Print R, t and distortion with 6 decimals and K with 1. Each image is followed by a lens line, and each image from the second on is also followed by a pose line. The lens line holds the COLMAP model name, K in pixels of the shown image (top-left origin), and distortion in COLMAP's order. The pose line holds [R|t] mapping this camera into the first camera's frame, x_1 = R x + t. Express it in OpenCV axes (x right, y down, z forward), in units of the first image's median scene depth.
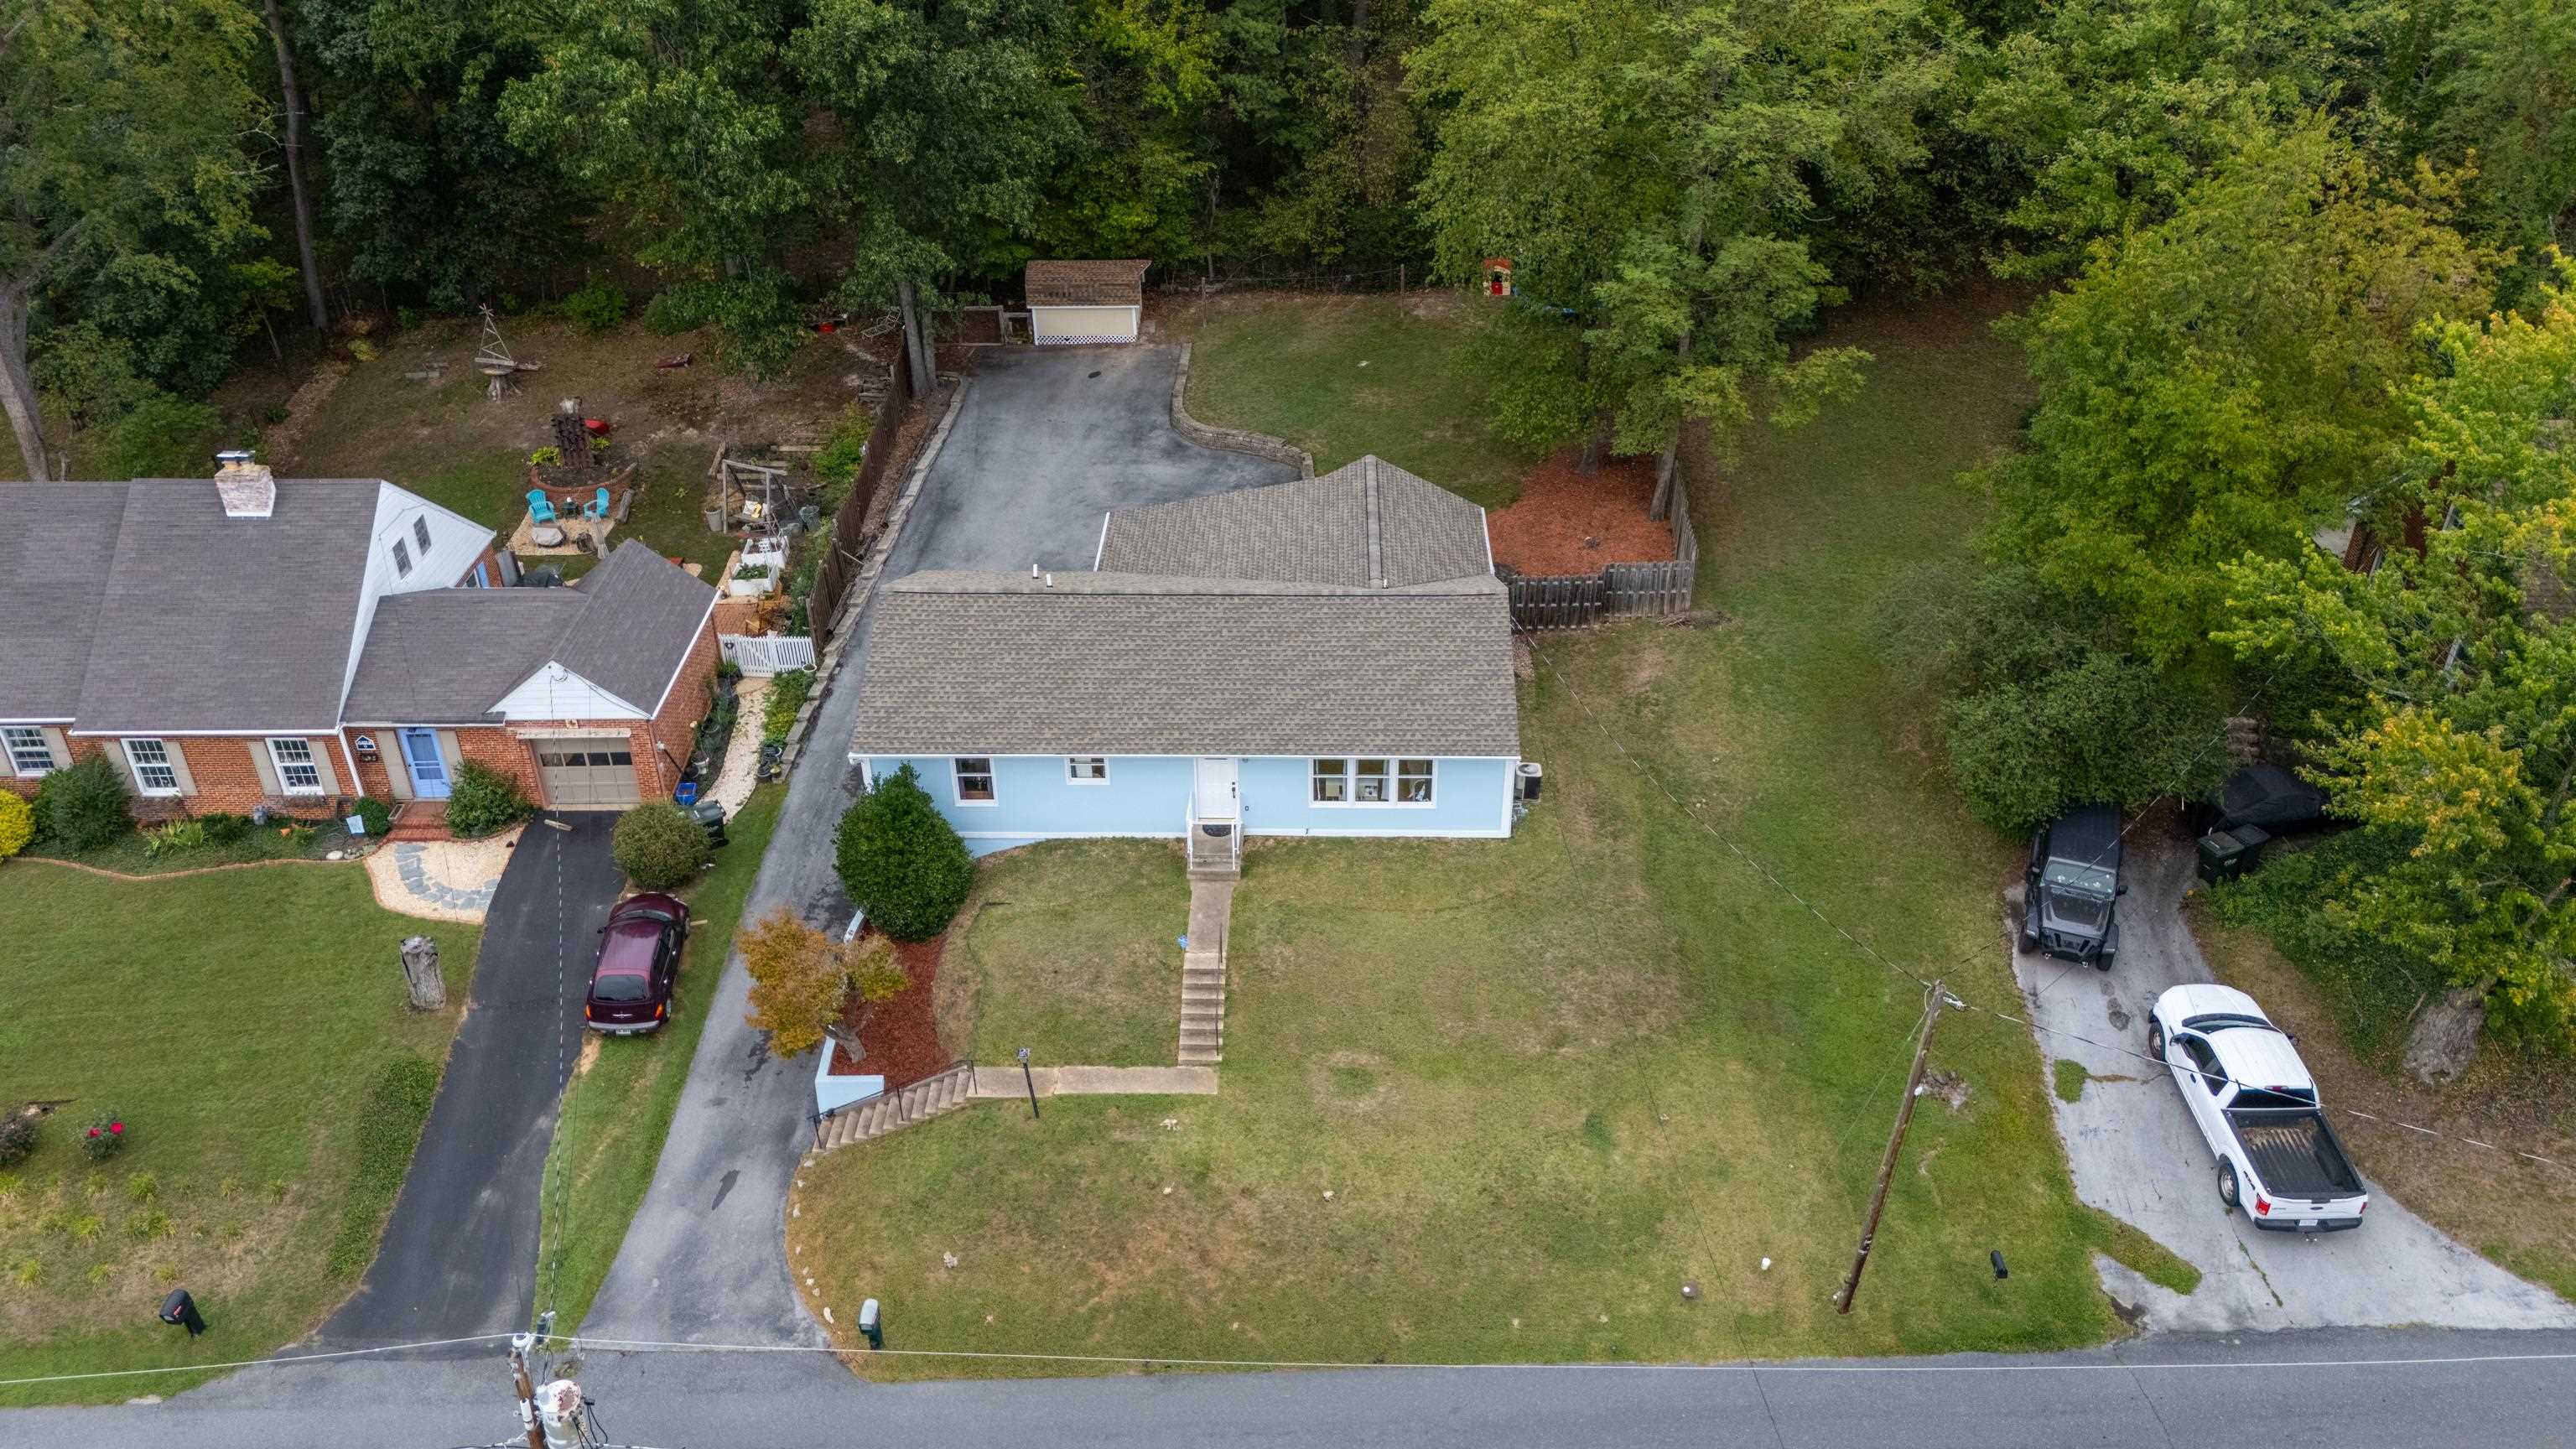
lens RADIAL K [[1887.2, 0, 1287.0], [0, 1887.2, 731.4], [0, 0, 1]] dist [0.085922, -0.089713]
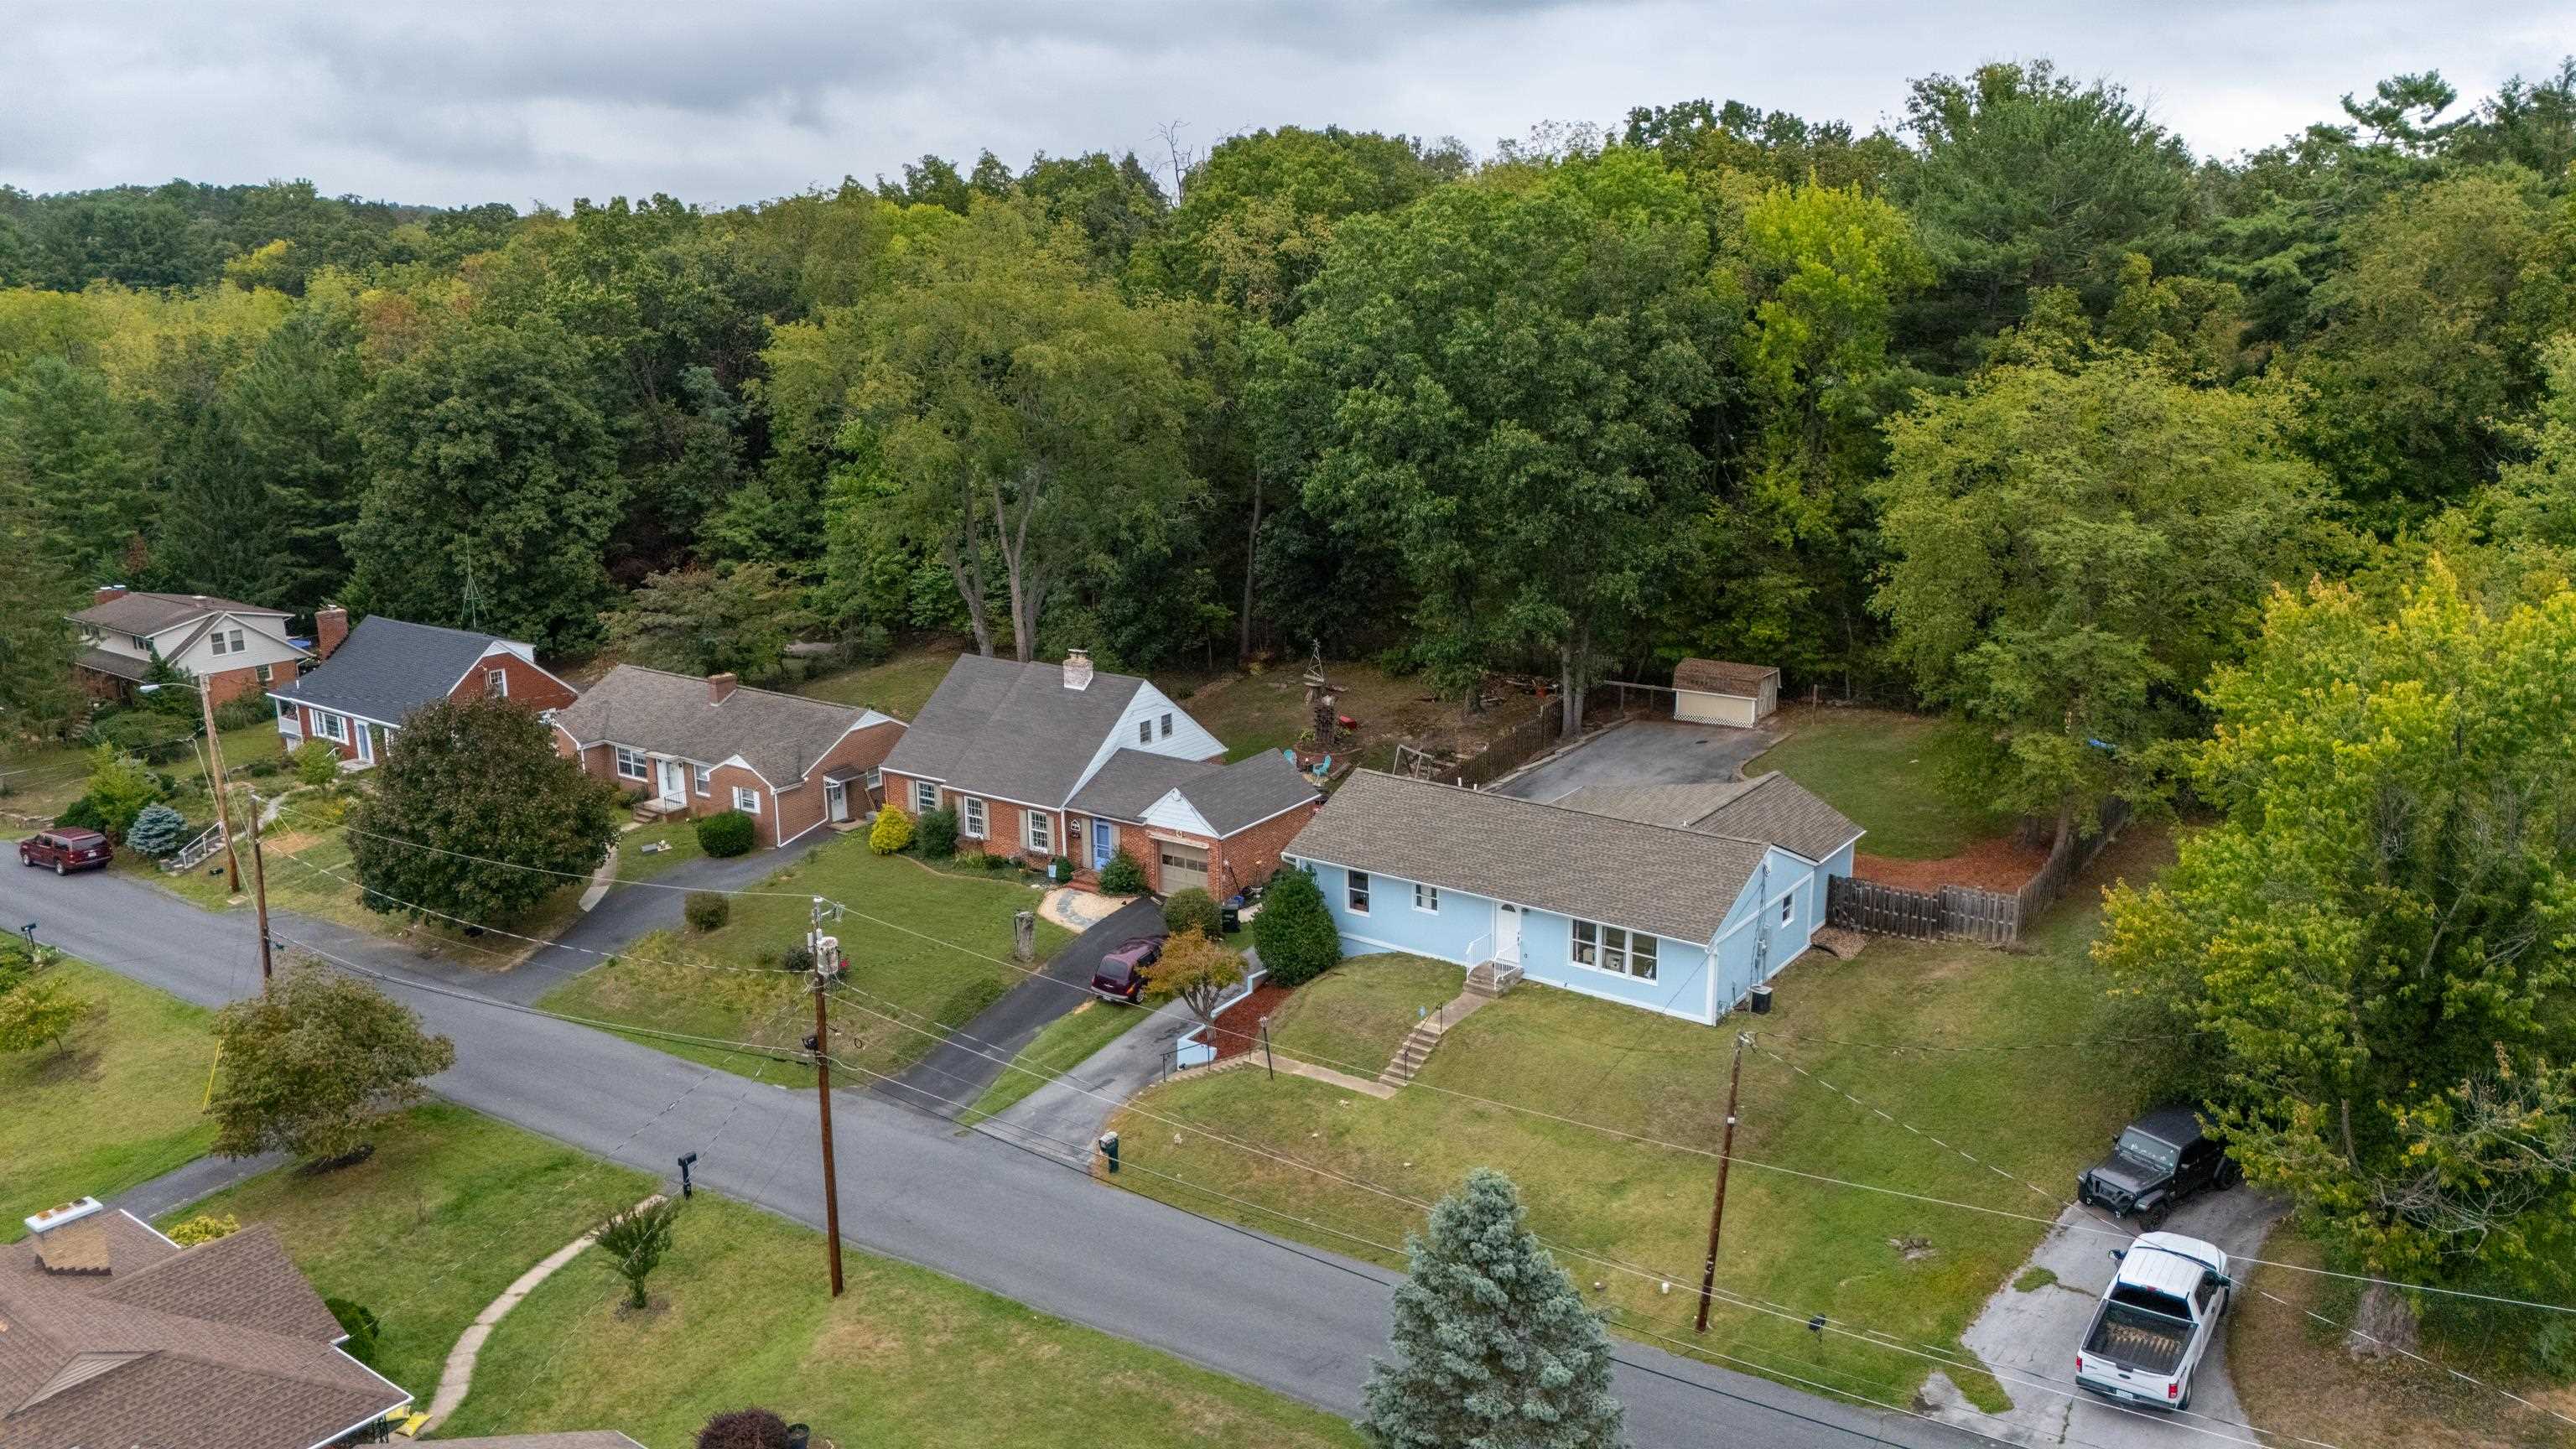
lens RADIAL K [[1887.2, 0, 1290.8], [0, 1887.2, 738.1], [0, 0, 1]] dist [0.085922, -0.089713]
pose [[0.819314, 0.143231, -0.555167, 0.555420], [-0.300583, 0.931862, -0.203183, 0.216454], [0.488236, 0.333344, 0.806540, -0.206762]]
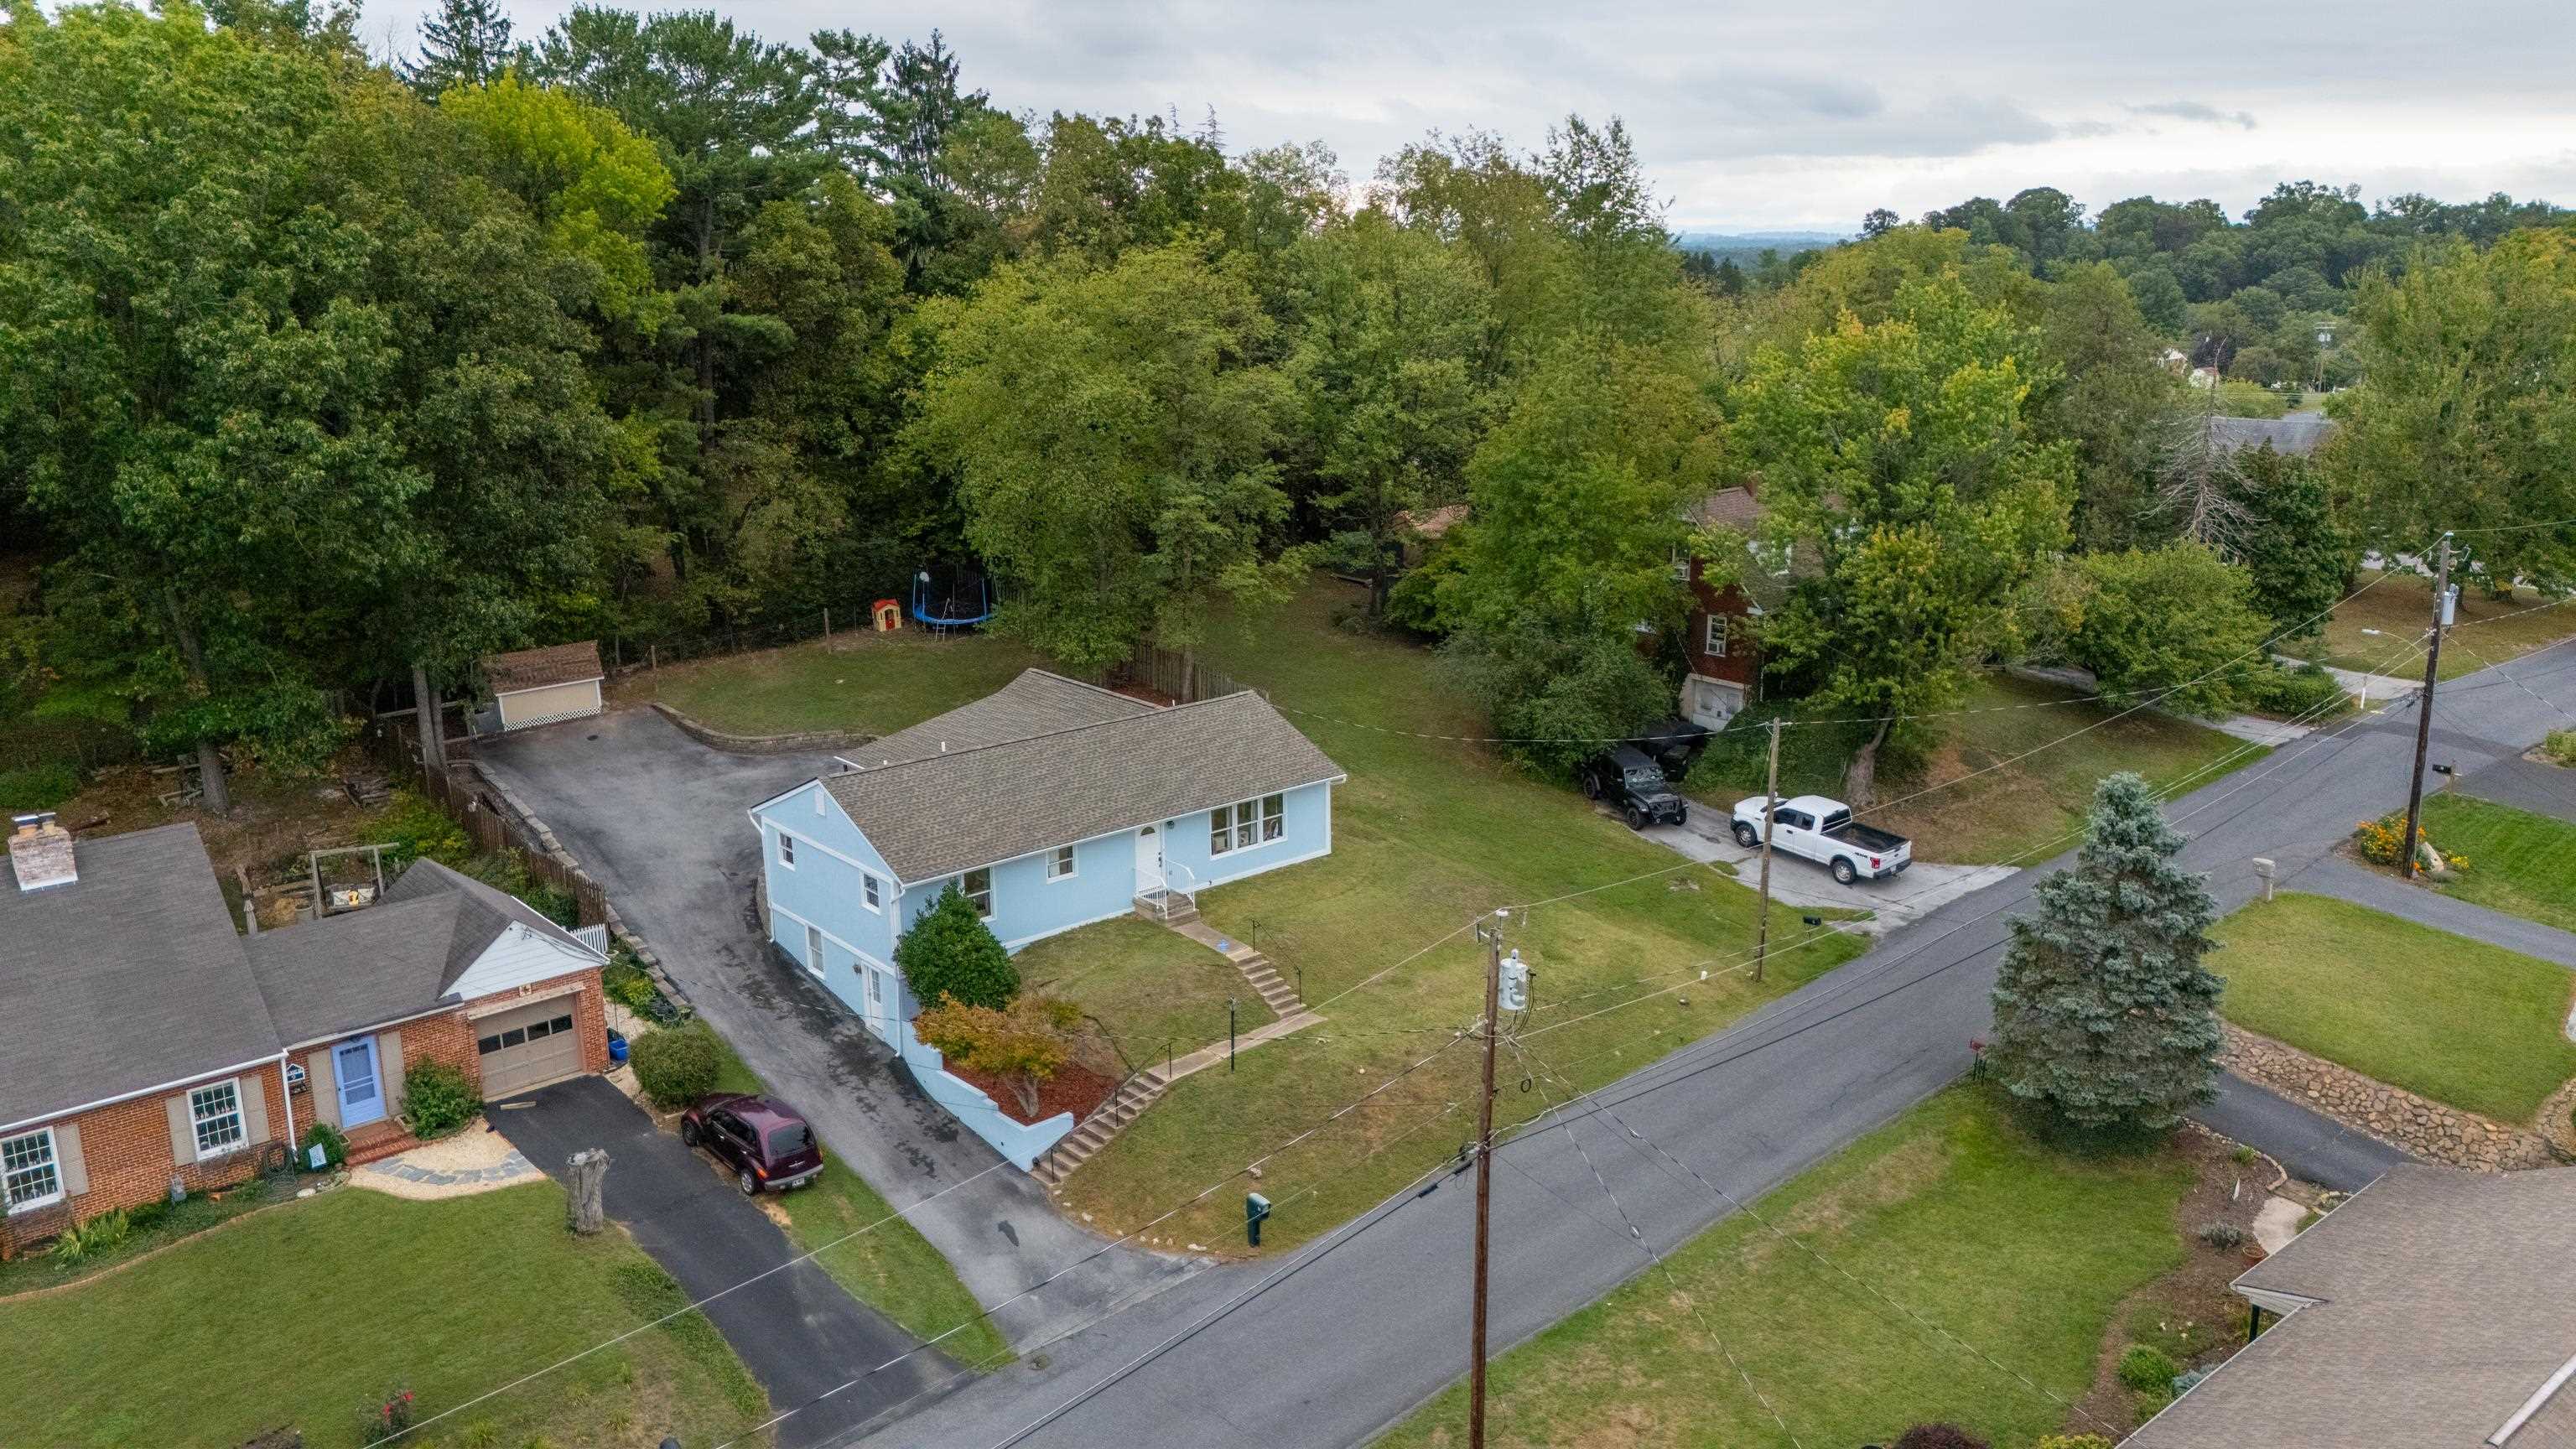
lens RADIAL K [[1887.2, 0, 1289.5], [0, 1887.2, 729.6], [0, 0, 1]] dist [0.085922, -0.089713]
pose [[0.753964, -0.167756, 0.635134, -0.726103], [0.356111, 0.916830, -0.180578, 0.203860], [-0.552017, 0.362328, 0.750997, -0.007877]]
